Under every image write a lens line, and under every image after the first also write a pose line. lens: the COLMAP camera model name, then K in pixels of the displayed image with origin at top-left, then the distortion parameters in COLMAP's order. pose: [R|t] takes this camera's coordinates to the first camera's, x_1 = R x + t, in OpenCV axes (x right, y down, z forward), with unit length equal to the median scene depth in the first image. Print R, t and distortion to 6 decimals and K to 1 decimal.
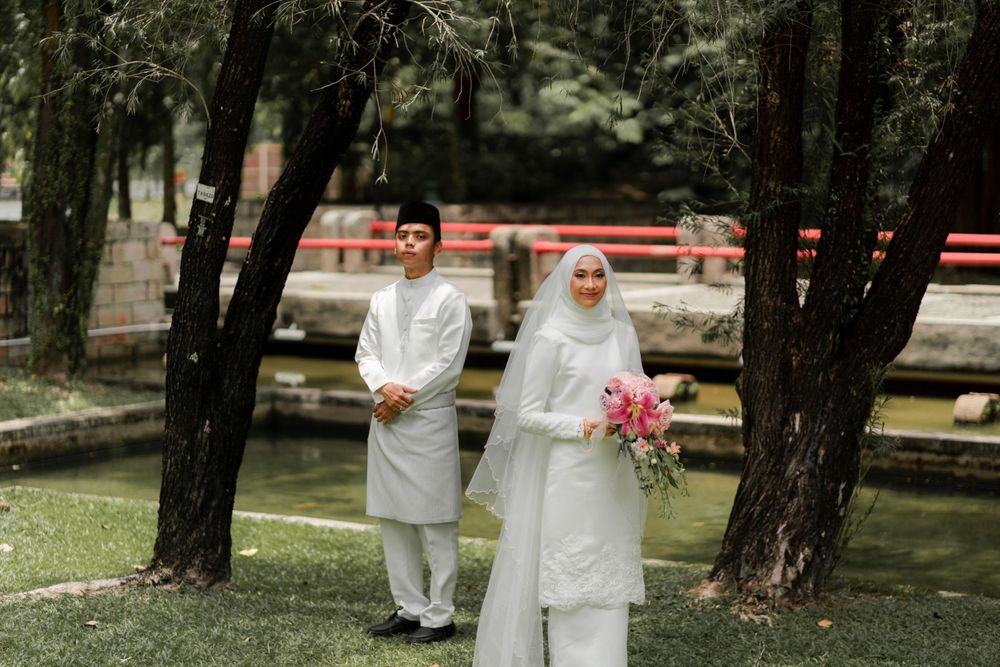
lens RADIAL K [[2441.6, 0, 500.8], [0, 2441.6, 333.4], [0, 0, 1]] dist [-0.128555, 0.000000]
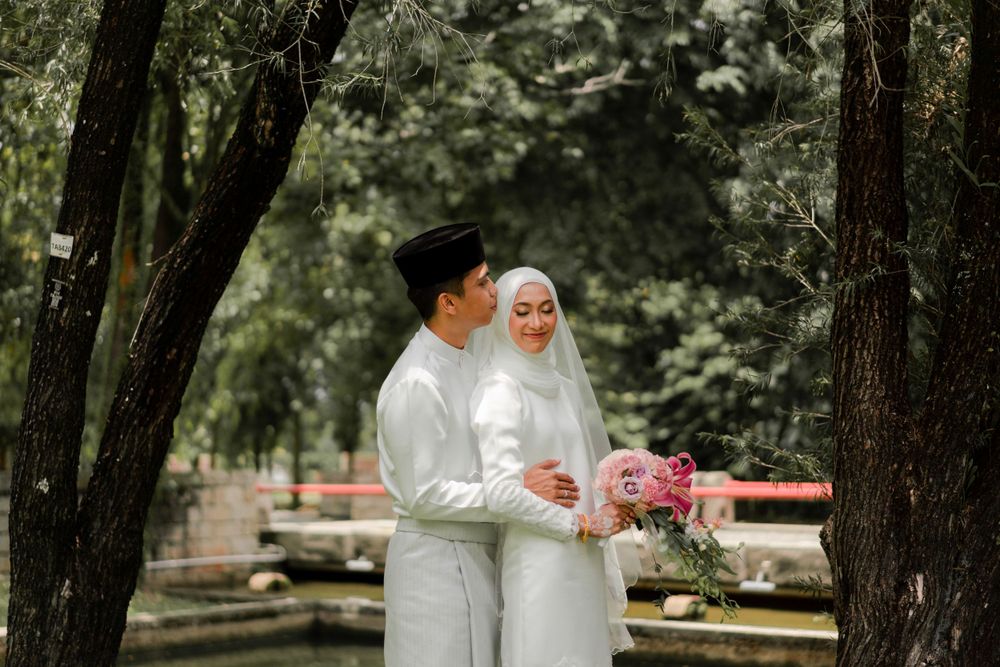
lens RADIAL K [[1489.7, 0, 494.9], [0, 1489.7, 334.6], [0, 0, 1]] dist [-0.041352, 0.000000]
pose [[0.999188, 0.001653, -0.040245, 0.020283], [-0.008820, 0.983888, -0.178567, 0.041807], [0.039302, 0.178777, 0.983104, 0.577186]]
